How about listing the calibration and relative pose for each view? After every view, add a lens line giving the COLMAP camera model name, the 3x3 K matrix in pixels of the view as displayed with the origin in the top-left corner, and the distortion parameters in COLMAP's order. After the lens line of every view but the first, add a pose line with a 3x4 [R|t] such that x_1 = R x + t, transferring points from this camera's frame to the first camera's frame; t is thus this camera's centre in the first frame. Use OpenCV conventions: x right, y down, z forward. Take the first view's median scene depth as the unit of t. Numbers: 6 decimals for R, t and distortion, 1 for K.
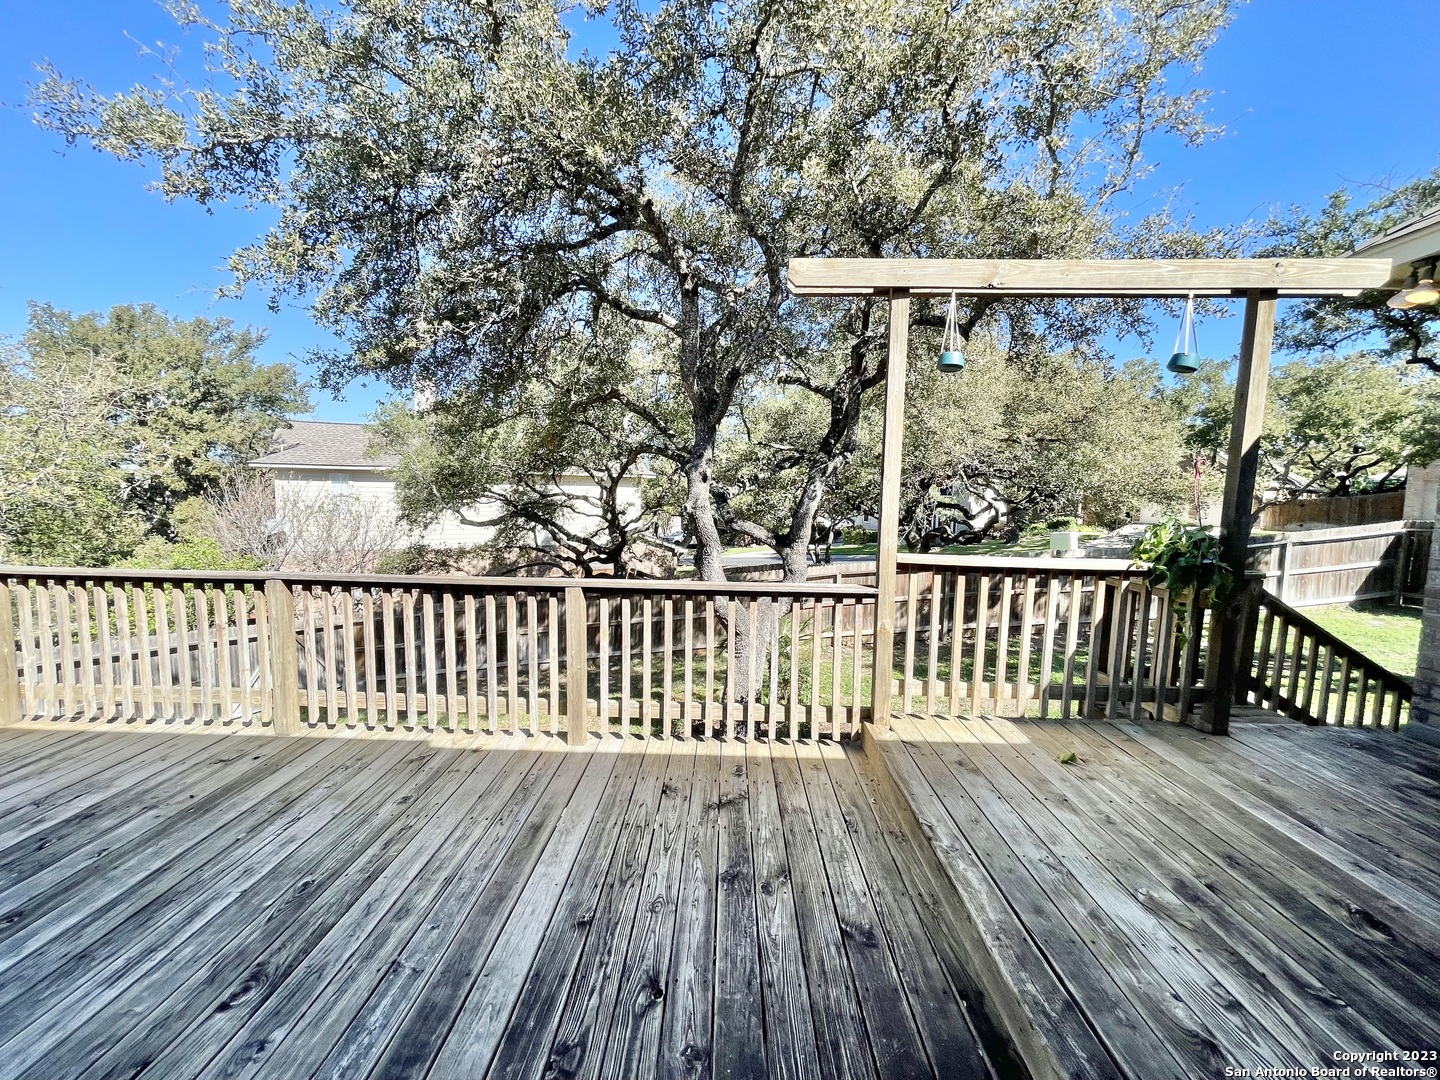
lens RADIAL K [[578.9, 0, 712.3], [0, 578.9, 545.2], [0, 0, 1]] dist [0.002719, -0.000413]
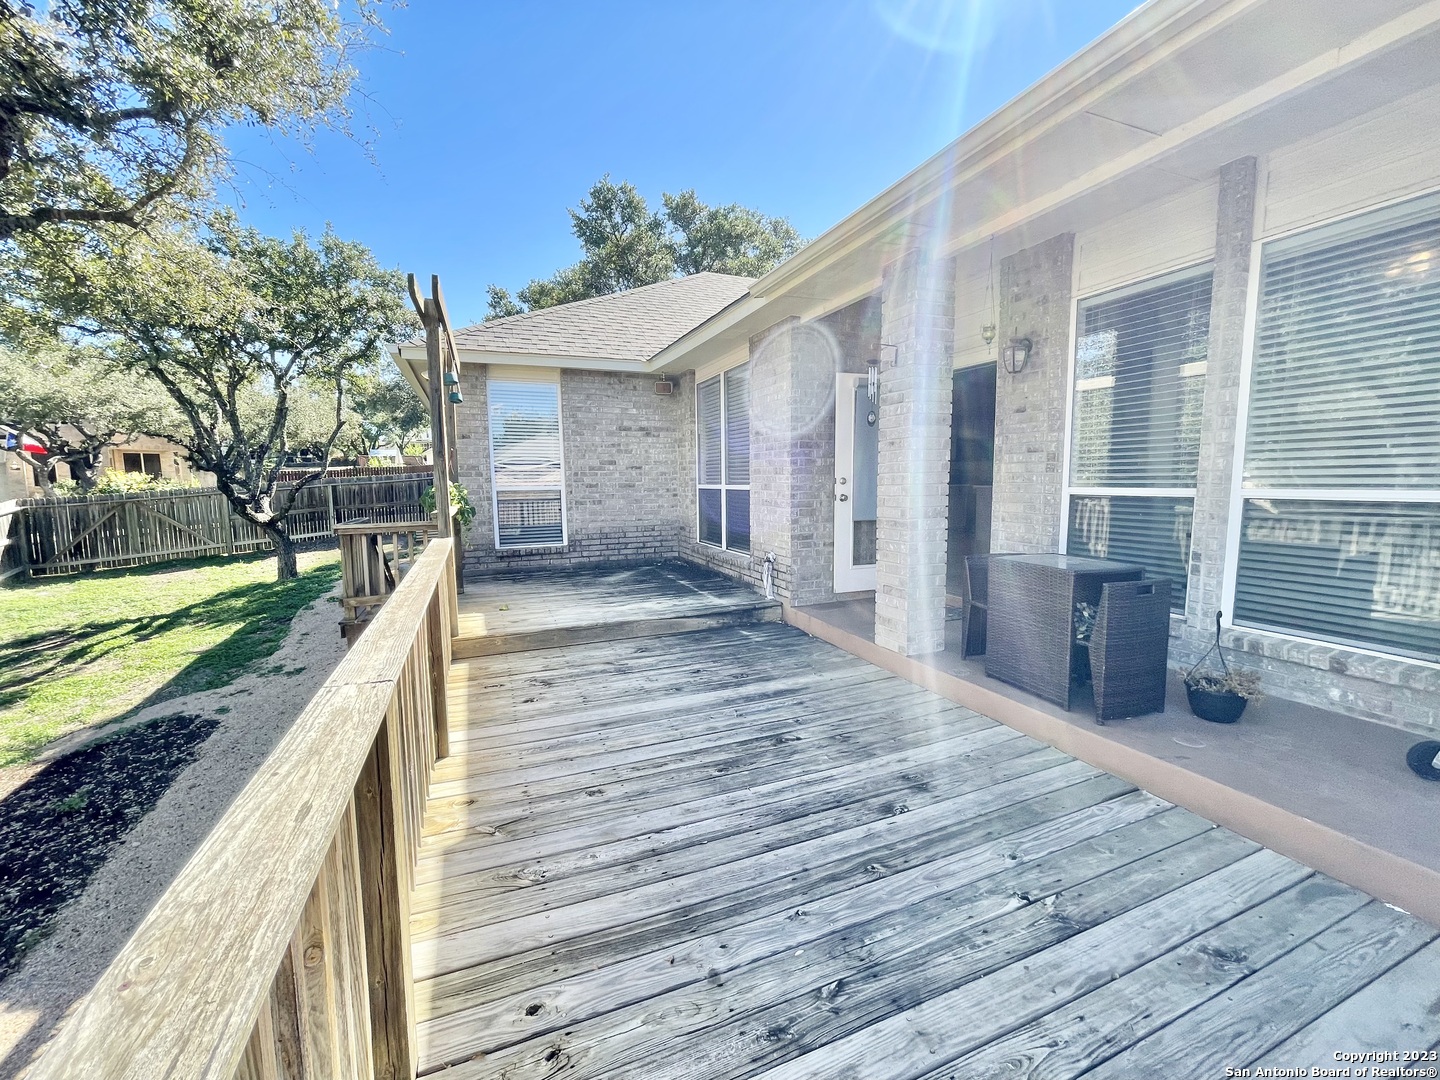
lens RADIAL K [[578.9, 0, 710.6], [0, 578.9, 536.2], [0, 0, 1]] dist [0.002719, -0.000413]
pose [[-0.397818, -0.107746, 0.911116, -1.916267], [0.096049, 0.982732, 0.158153, -0.136288], [-0.912423, 0.150428, -0.380599, 1.519692]]
